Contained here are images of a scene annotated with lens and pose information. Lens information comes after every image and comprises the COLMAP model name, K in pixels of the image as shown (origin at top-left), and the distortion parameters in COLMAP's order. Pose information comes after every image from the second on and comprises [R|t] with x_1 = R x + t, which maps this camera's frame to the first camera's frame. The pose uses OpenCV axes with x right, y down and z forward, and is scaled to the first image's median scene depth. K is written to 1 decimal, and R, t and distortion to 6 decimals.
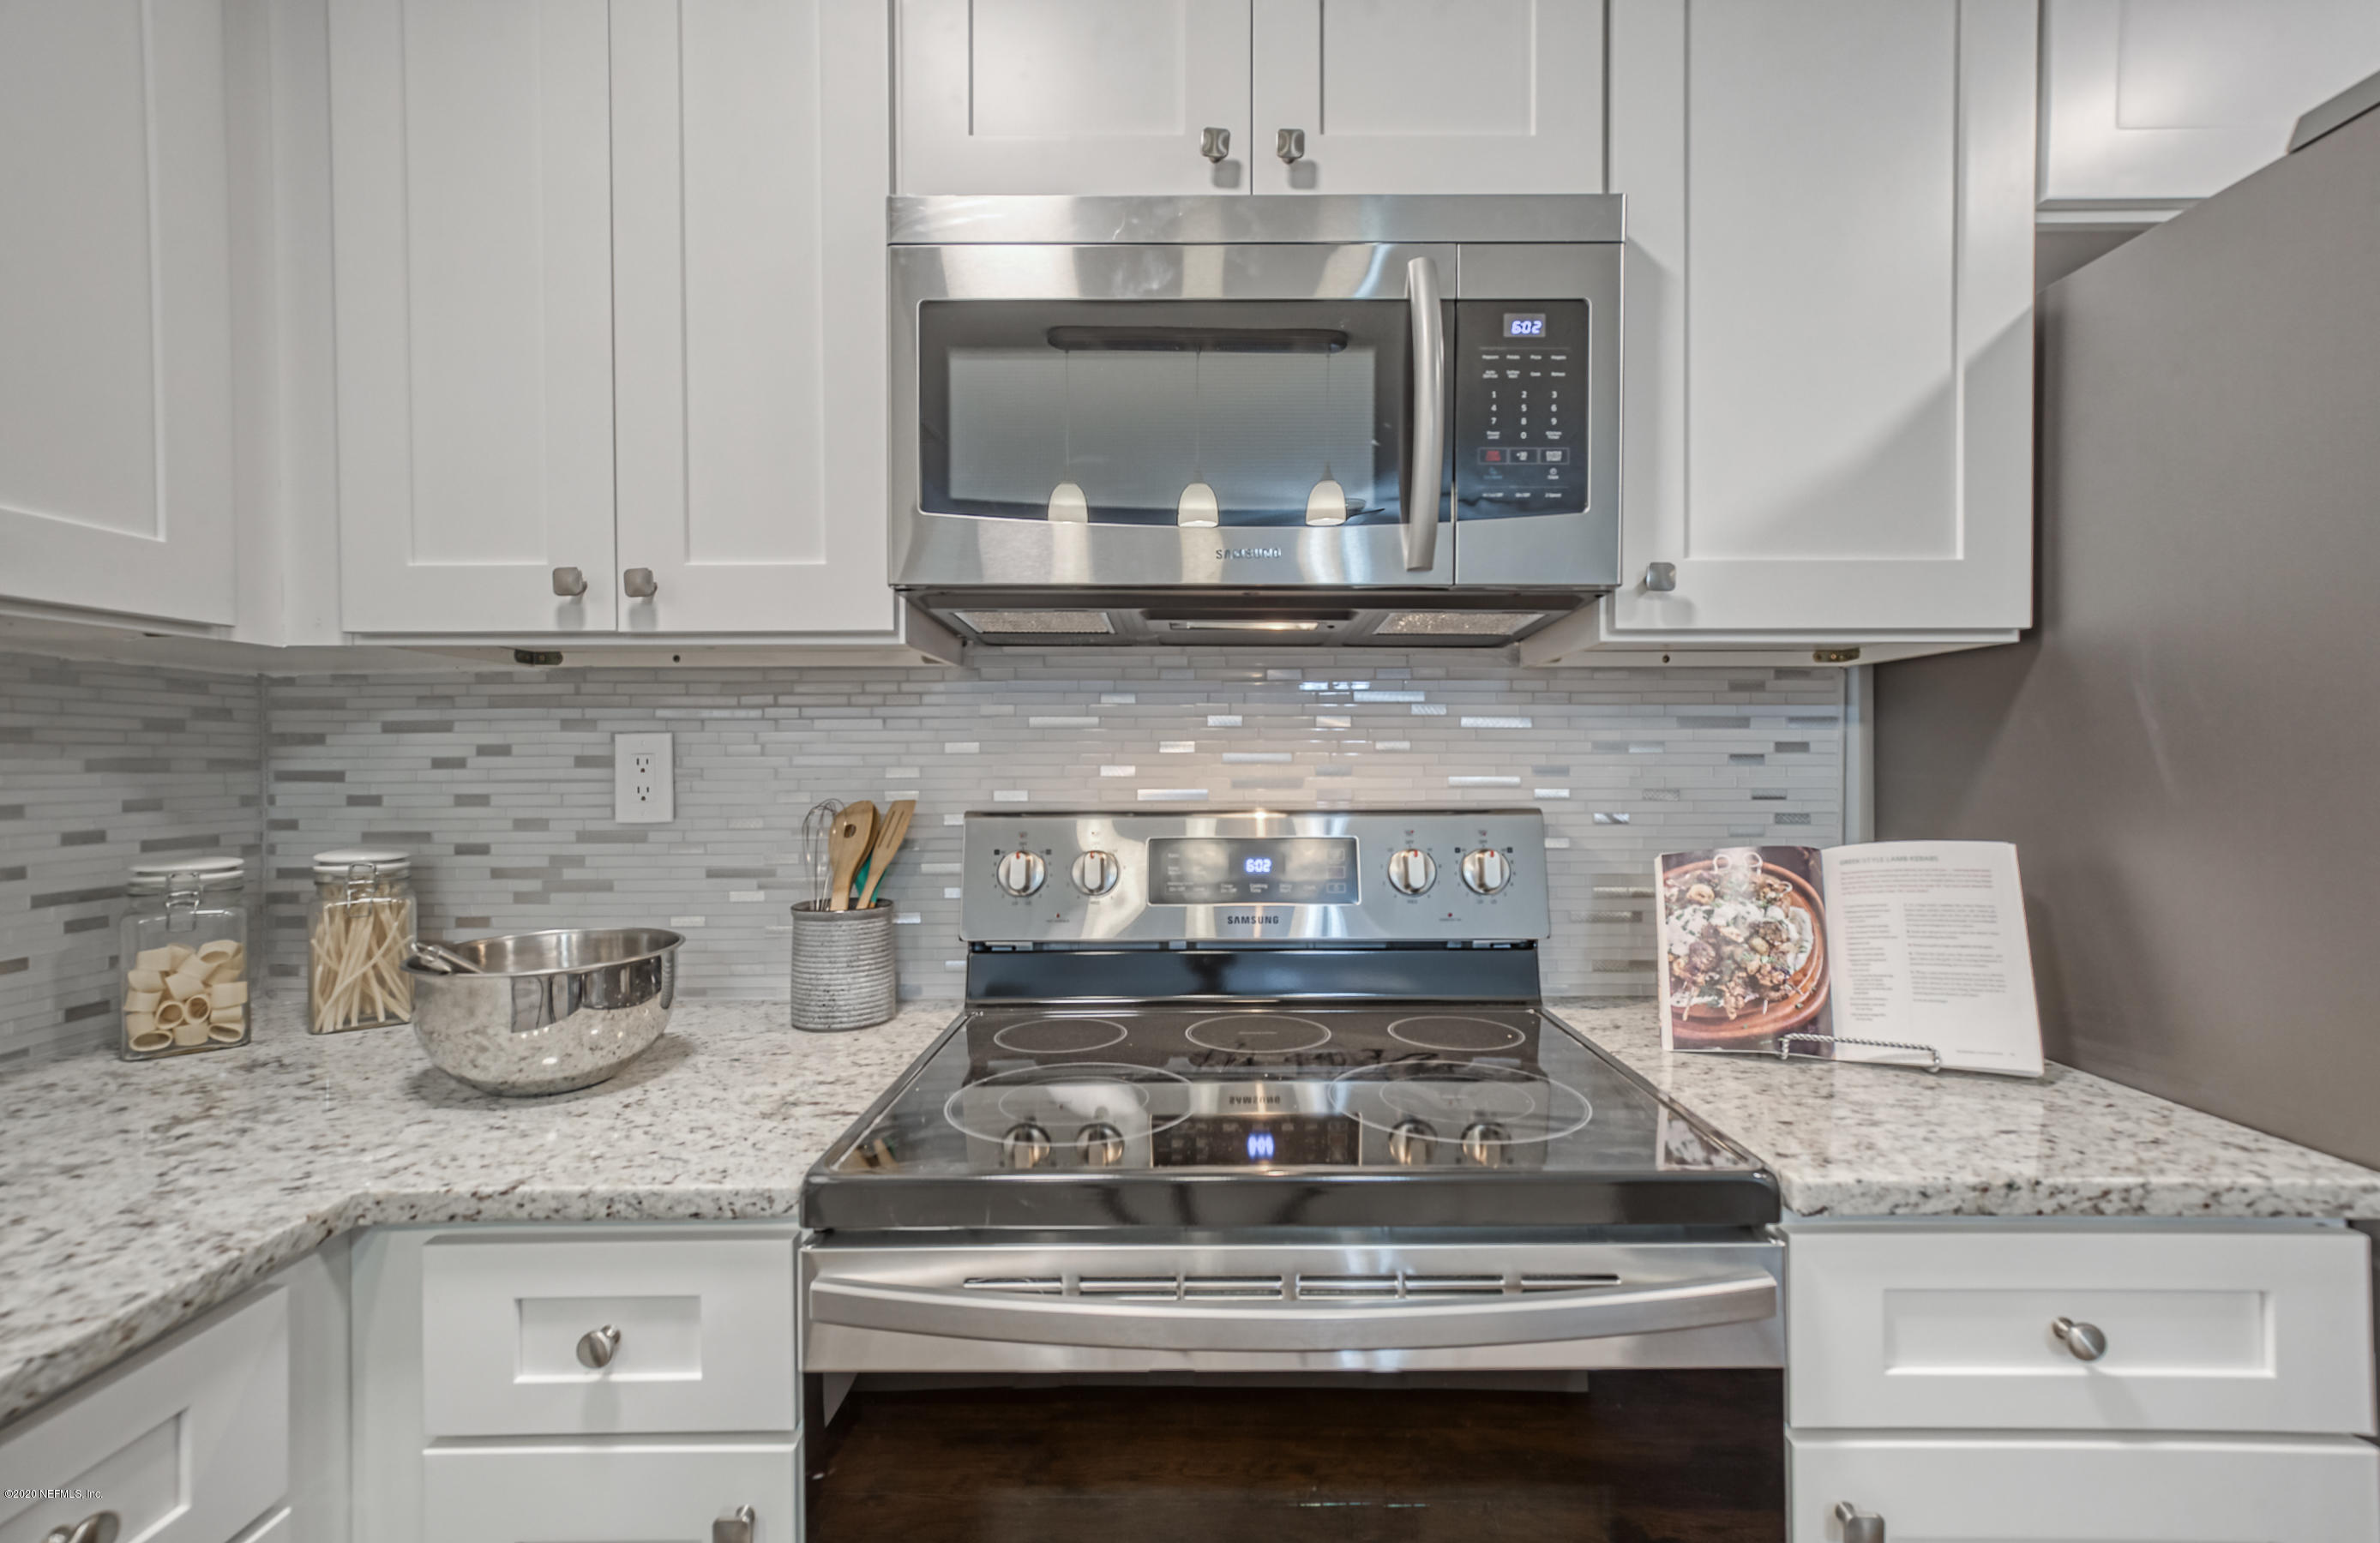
lens RADIAL K [[1049.1, 0, 1190.0], [0, 1049.1, 771.5], [0, 0, 1]] dist [-0.000685, 0.004781]
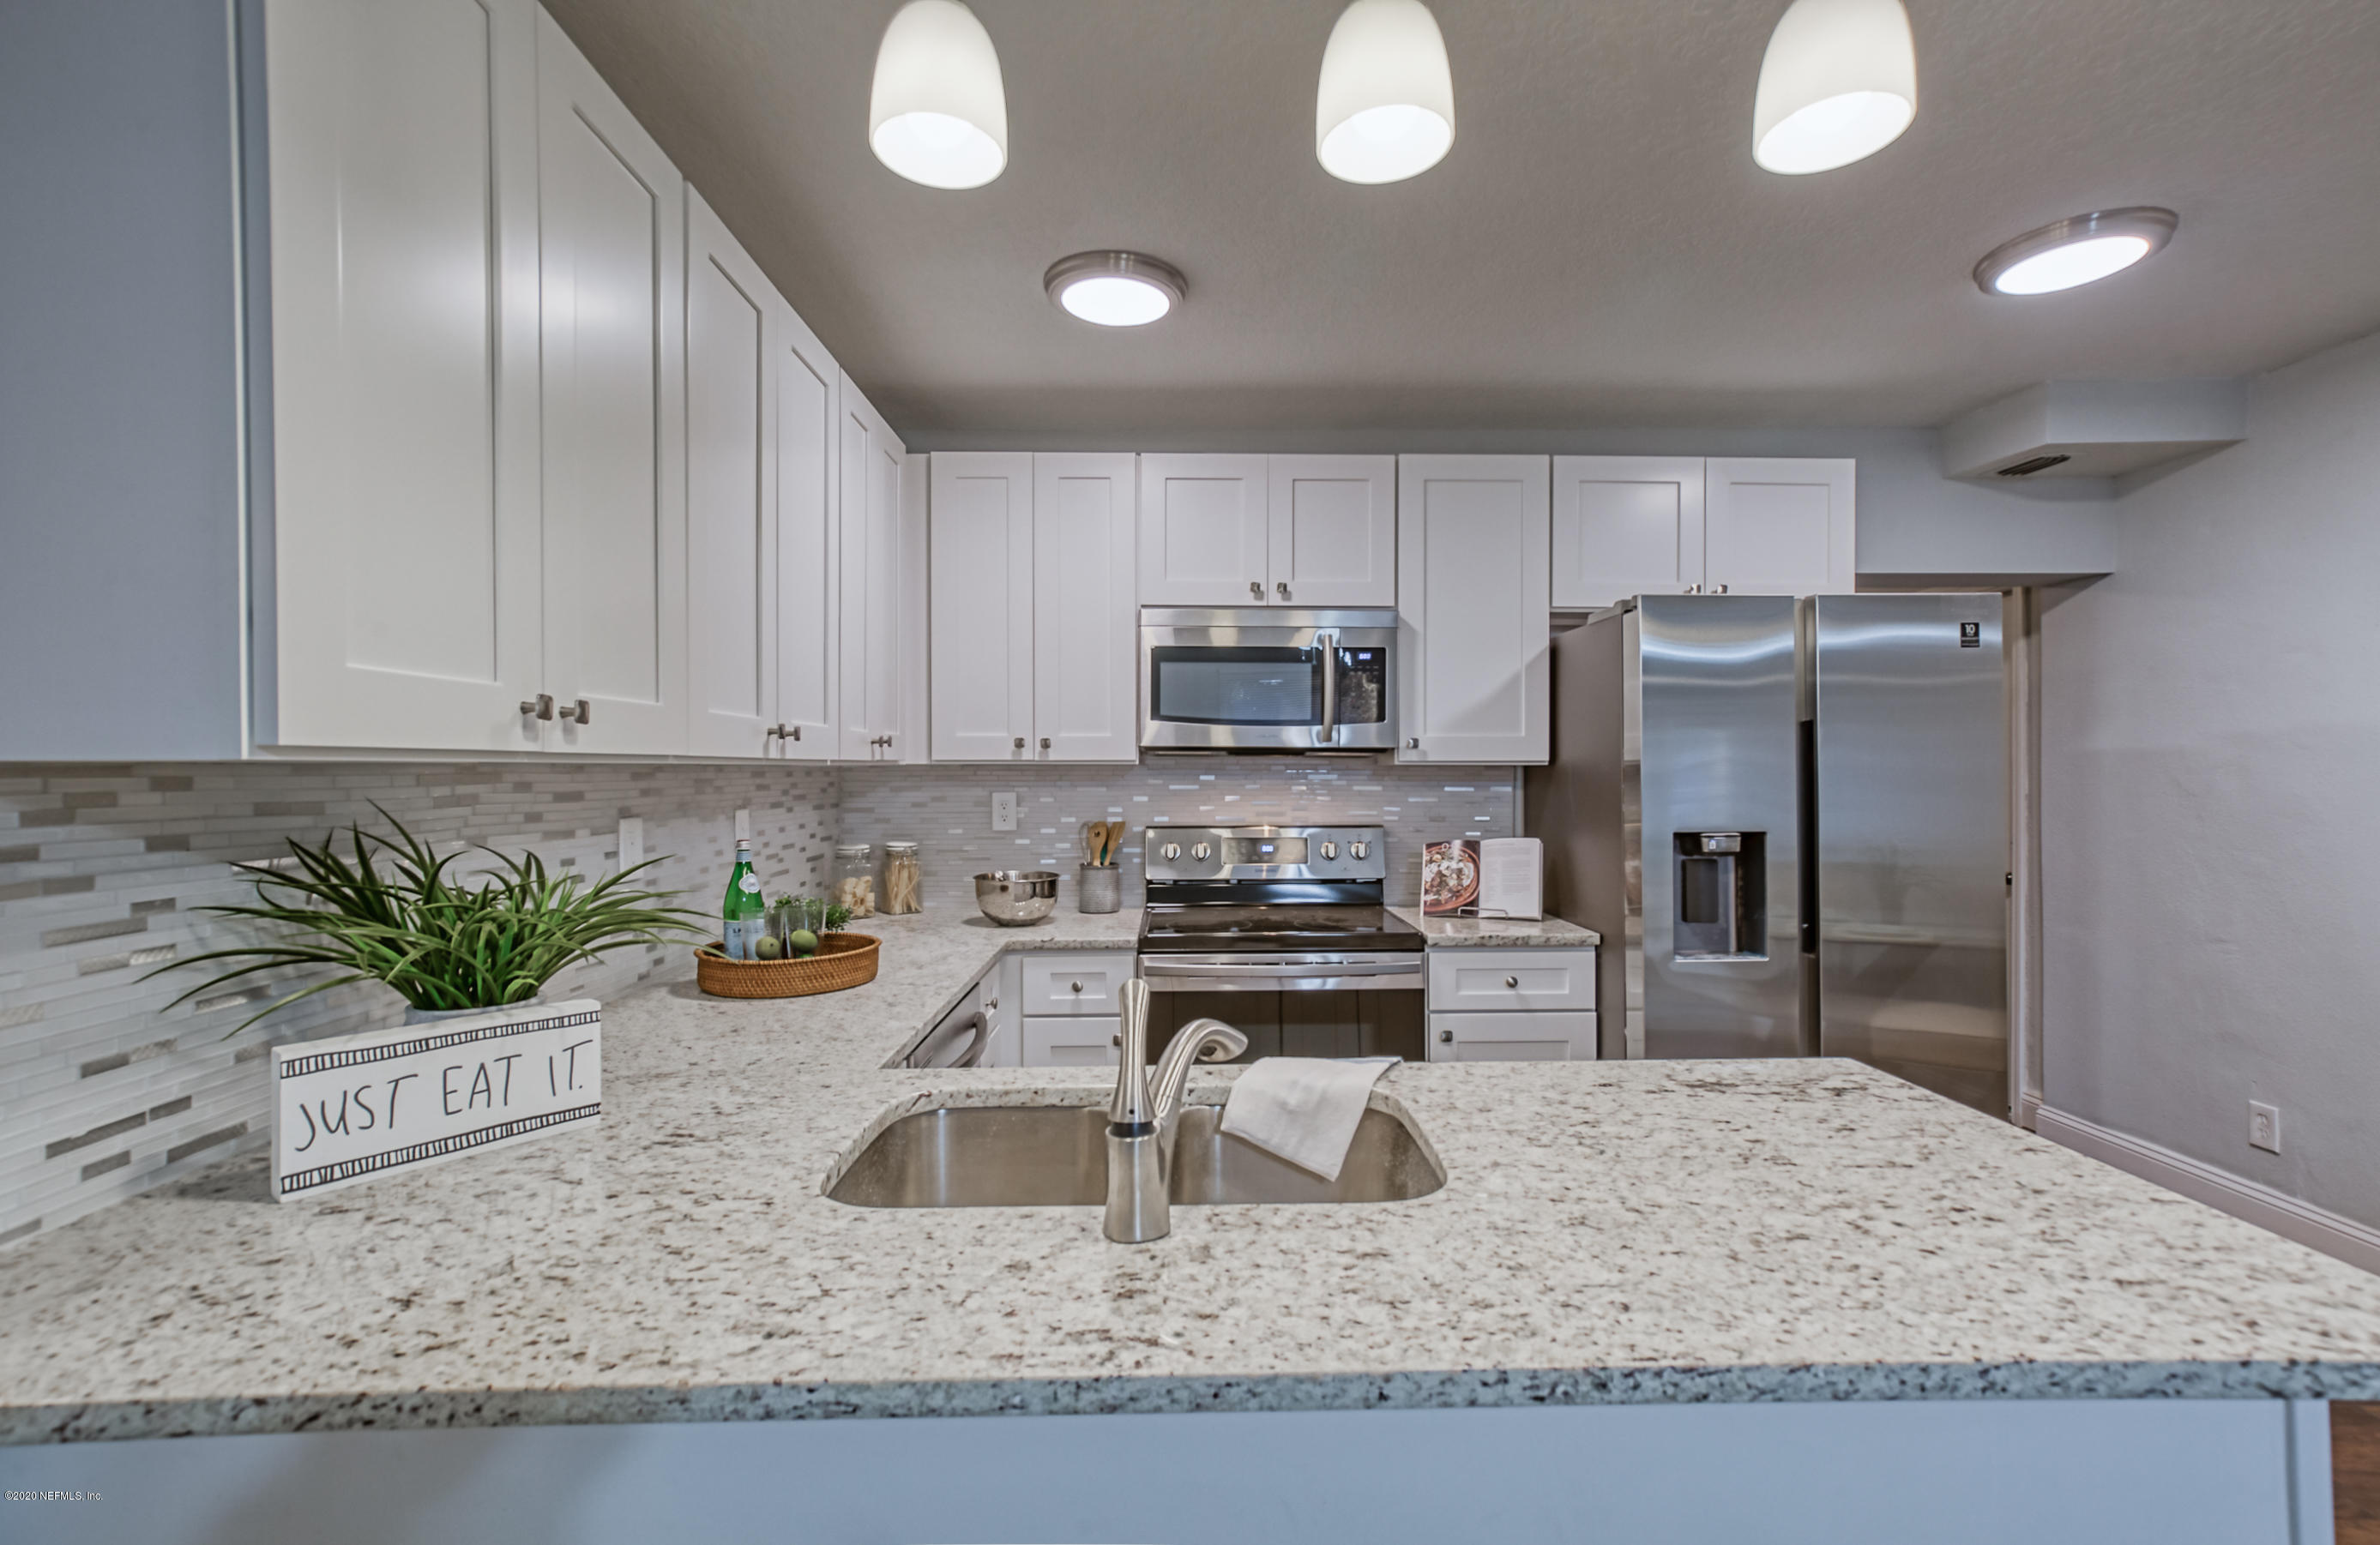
lens RADIAL K [[1049.0, 0, 1190.0], [0, 1049.0, 772.5], [0, 0, 1]] dist [-0.000685, 0.004781]
pose [[0.999796, 0.002803, 0.019979, -0.187752], [-0.002695, 0.999982, -0.005426, -0.084287], [-0.019994, 0.005371, 0.999786, -1.646574]]
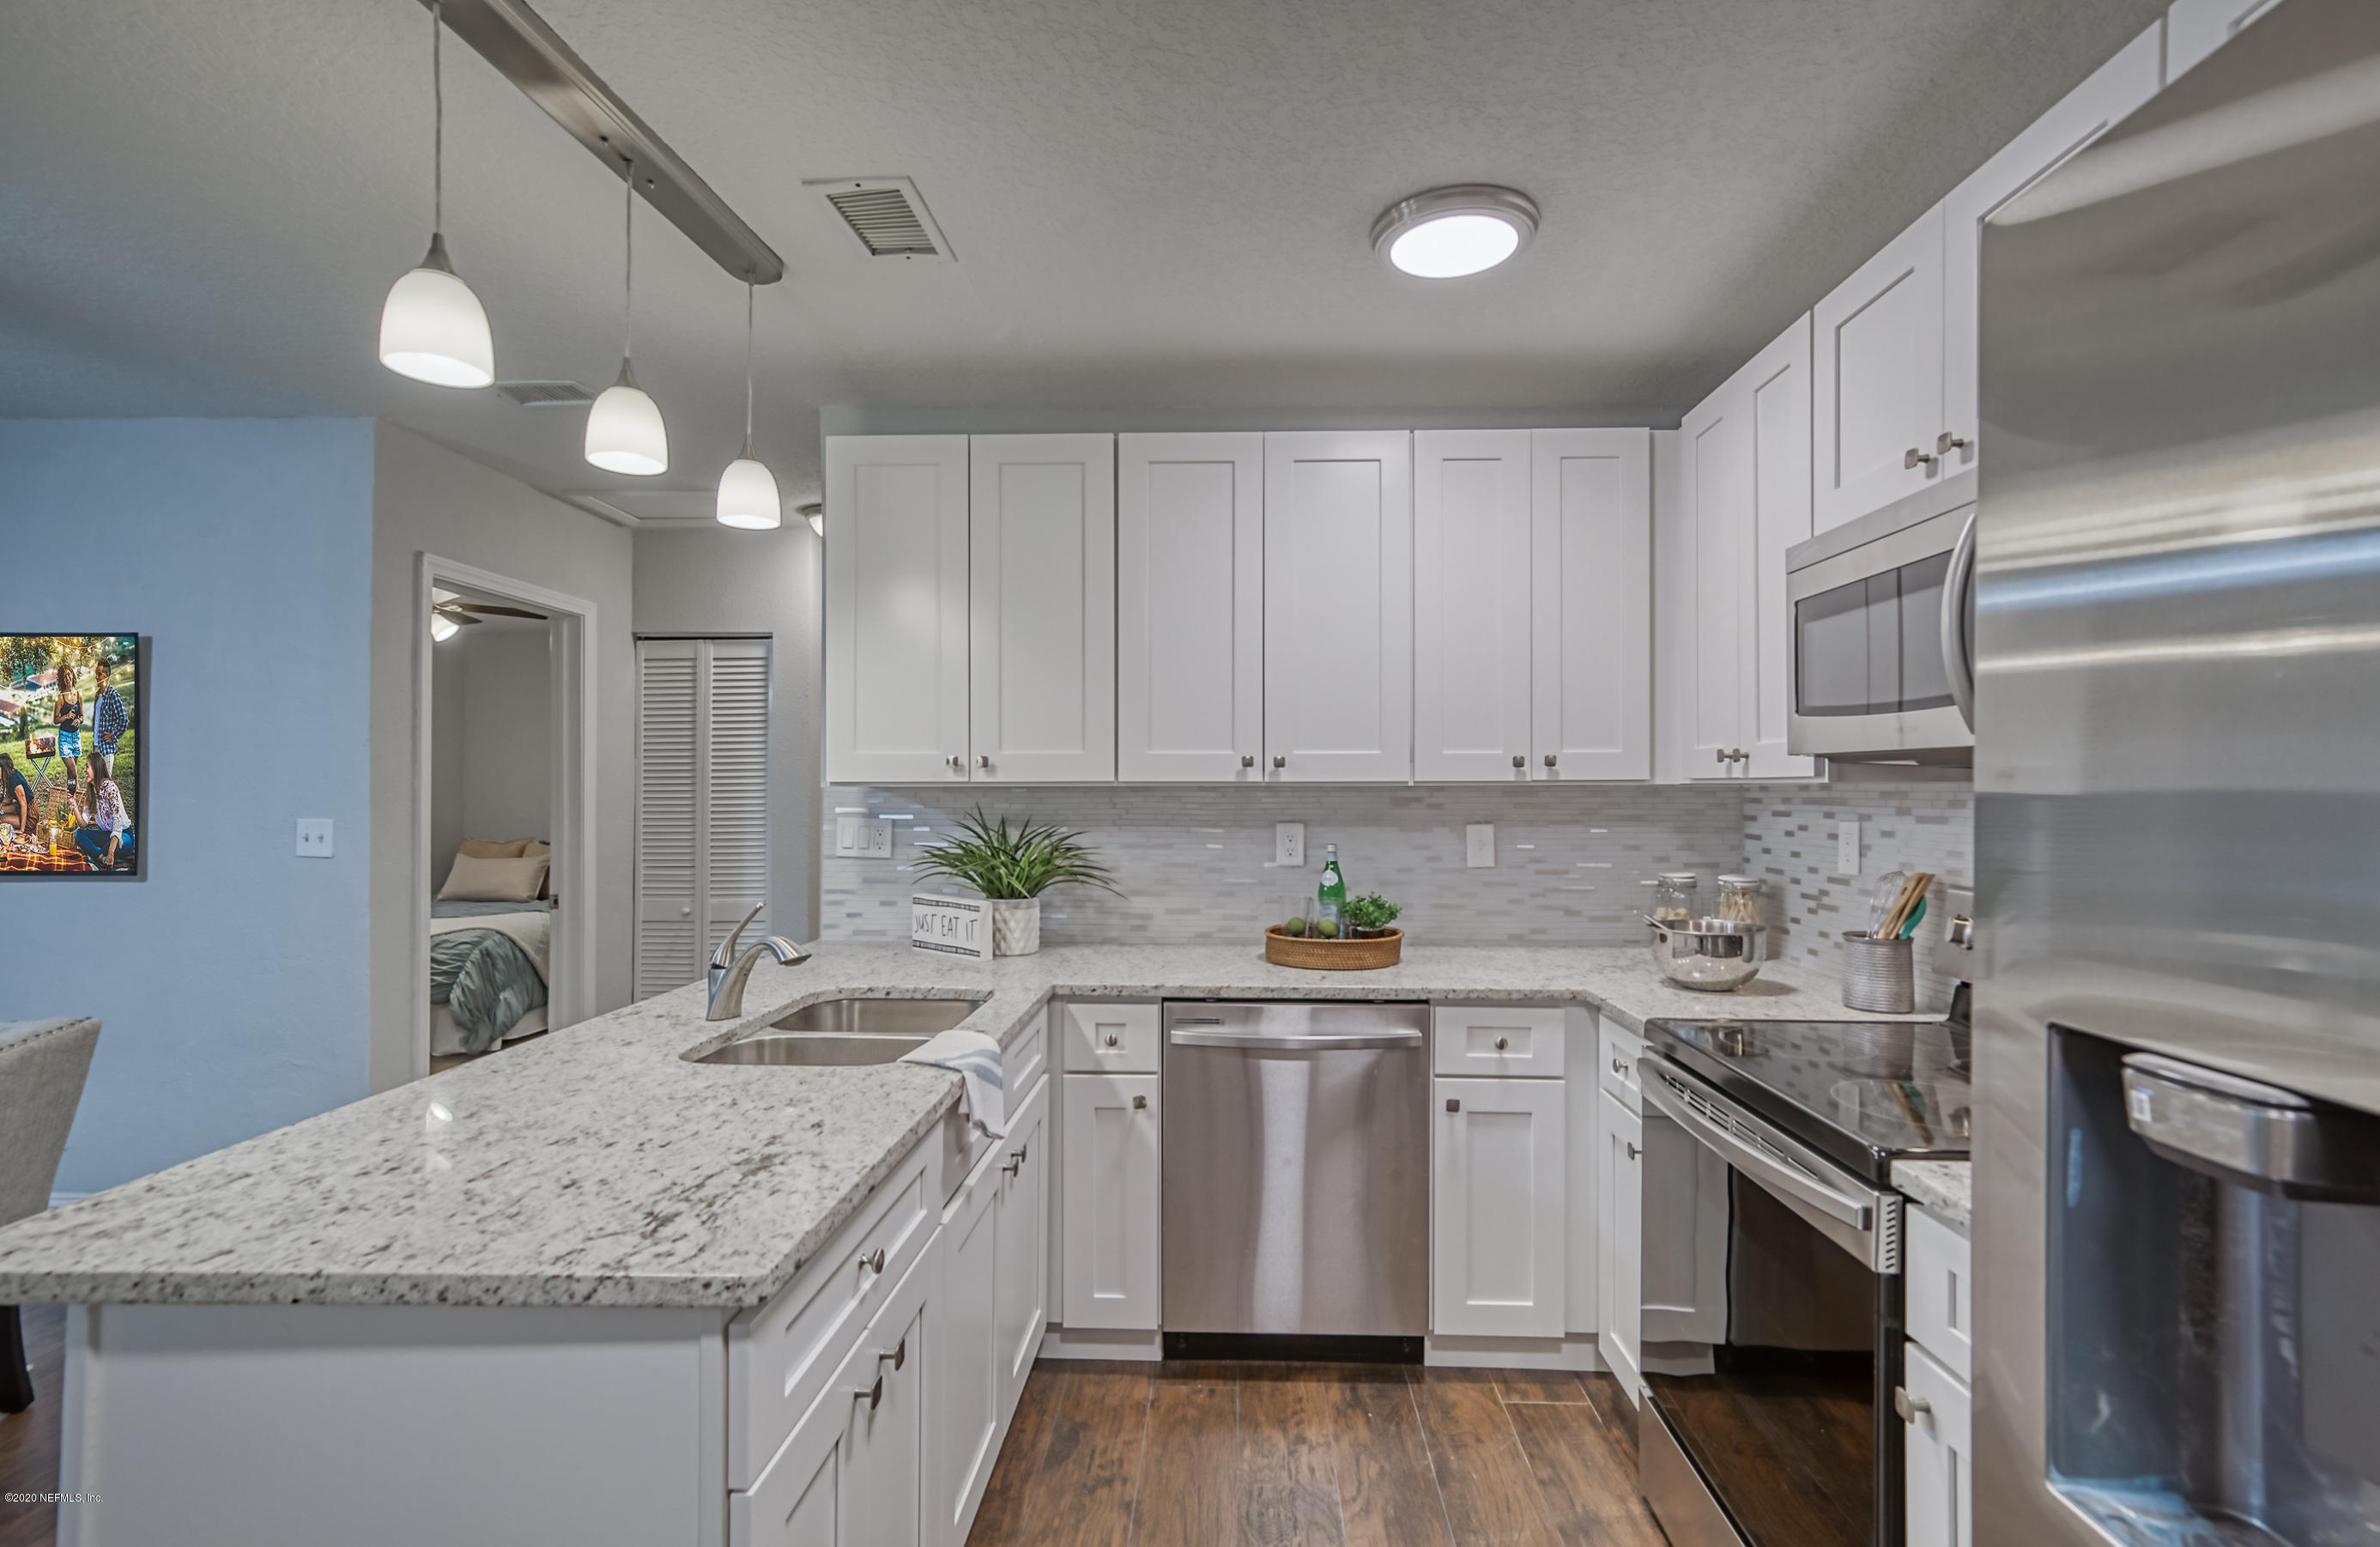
lens RADIAL K [[1039.5, 0, 1203.6], [0, 1039.5, 787.3], [0, 0, 1]] dist [0.007780, 0.000608]
pose [[-0.031686, 0.001575, -0.999497, 1.450399], [-0.007875, 0.999967, 0.001825, -0.105169], [0.999467, 0.007929, -0.031672, 0.022872]]
